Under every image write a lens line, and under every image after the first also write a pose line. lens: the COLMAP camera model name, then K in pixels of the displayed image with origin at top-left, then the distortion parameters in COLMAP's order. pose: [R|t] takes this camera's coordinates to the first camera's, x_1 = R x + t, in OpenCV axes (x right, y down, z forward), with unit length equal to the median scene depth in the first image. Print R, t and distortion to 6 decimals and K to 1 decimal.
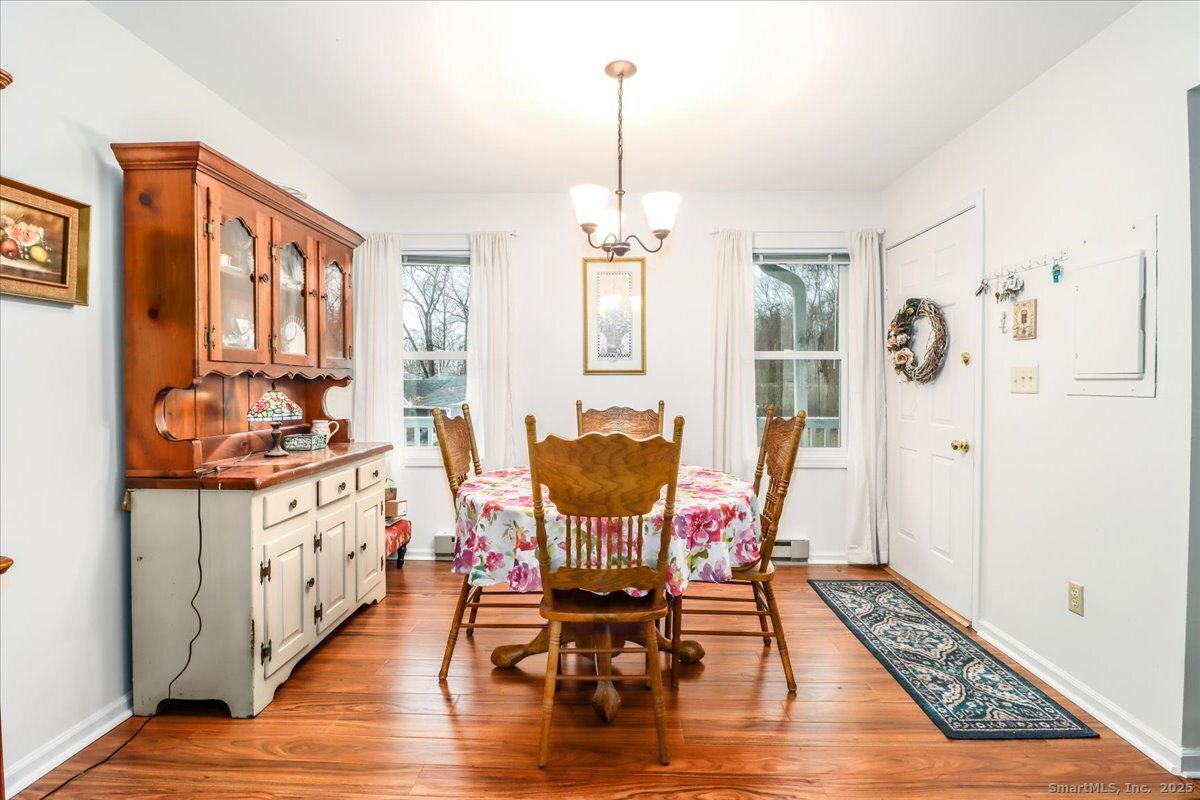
lens RADIAL K [[568.6, 0, 602.3], [0, 568.6, 391.5], [0, 0, 1]] dist [-0.001635, -0.010935]
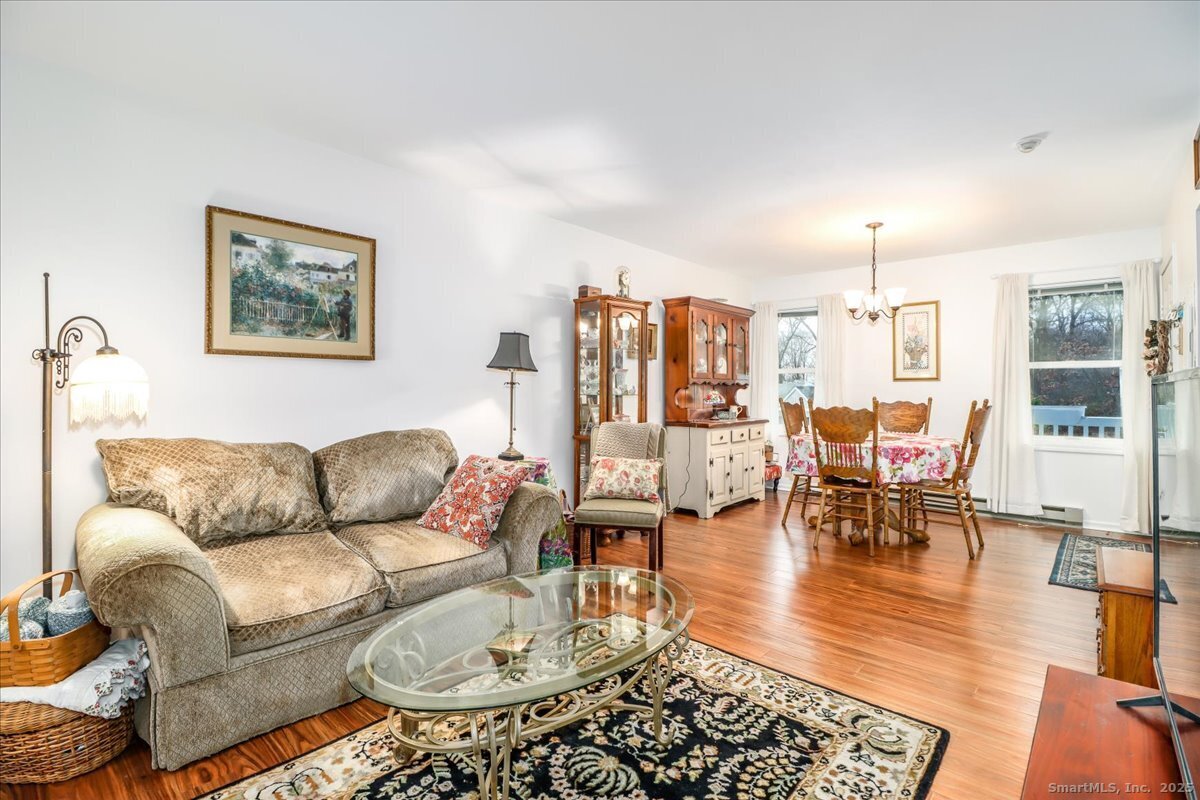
lens RADIAL K [[556.0, 0, 601.5], [0, 556.0, 389.8], [0, 0, 1]] dist [0.000598, -0.013543]
pose [[0.762785, 0.001007, -0.646652, 0.535375], [-0.009235, 0.999914, -0.009336, 0.023599], [0.646587, 0.013093, 0.762728, -1.024410]]
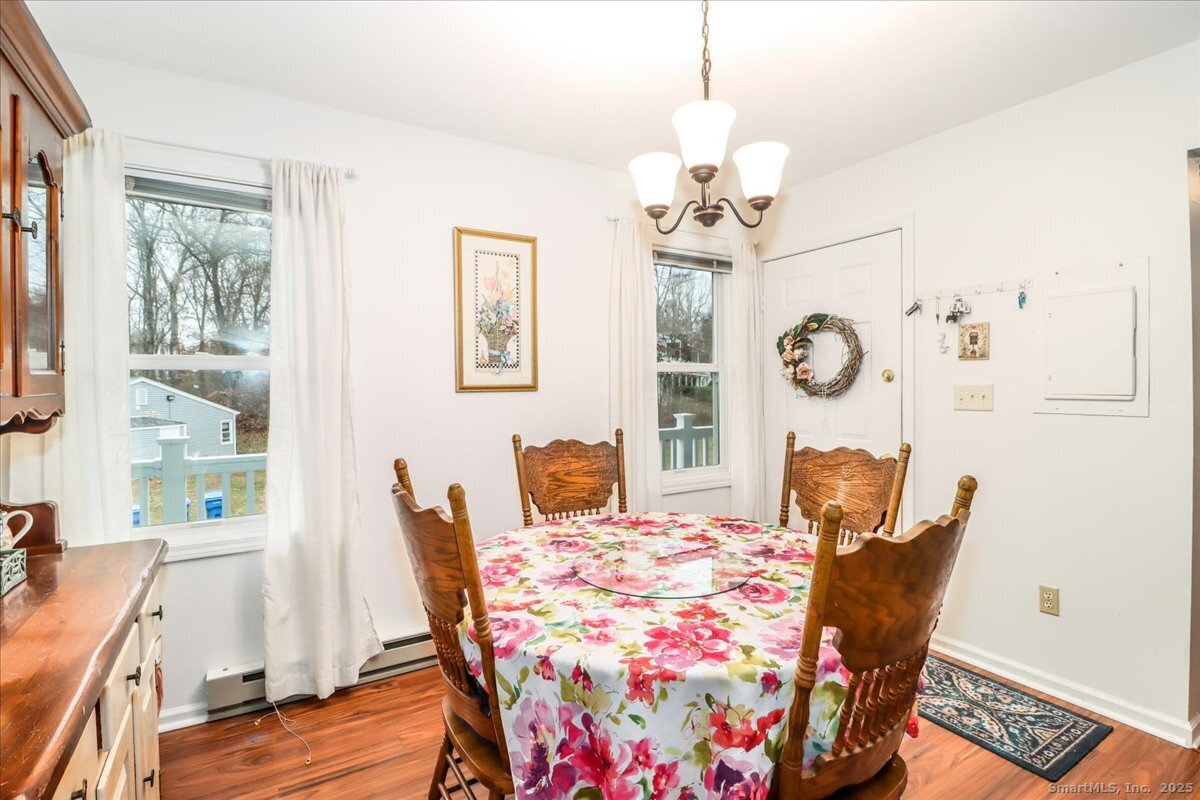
lens RADIAL K [[568.6, 0, 601.3], [0, 568.6, 390.8], [0, 0, 1]] dist [-0.001635, -0.010935]
pose [[0.839705, -0.013204, 0.542882, -0.427665], [0.015651, 0.999878, 0.000111, -0.046125], [-0.542816, 0.008403, 0.839809, 0.499054]]
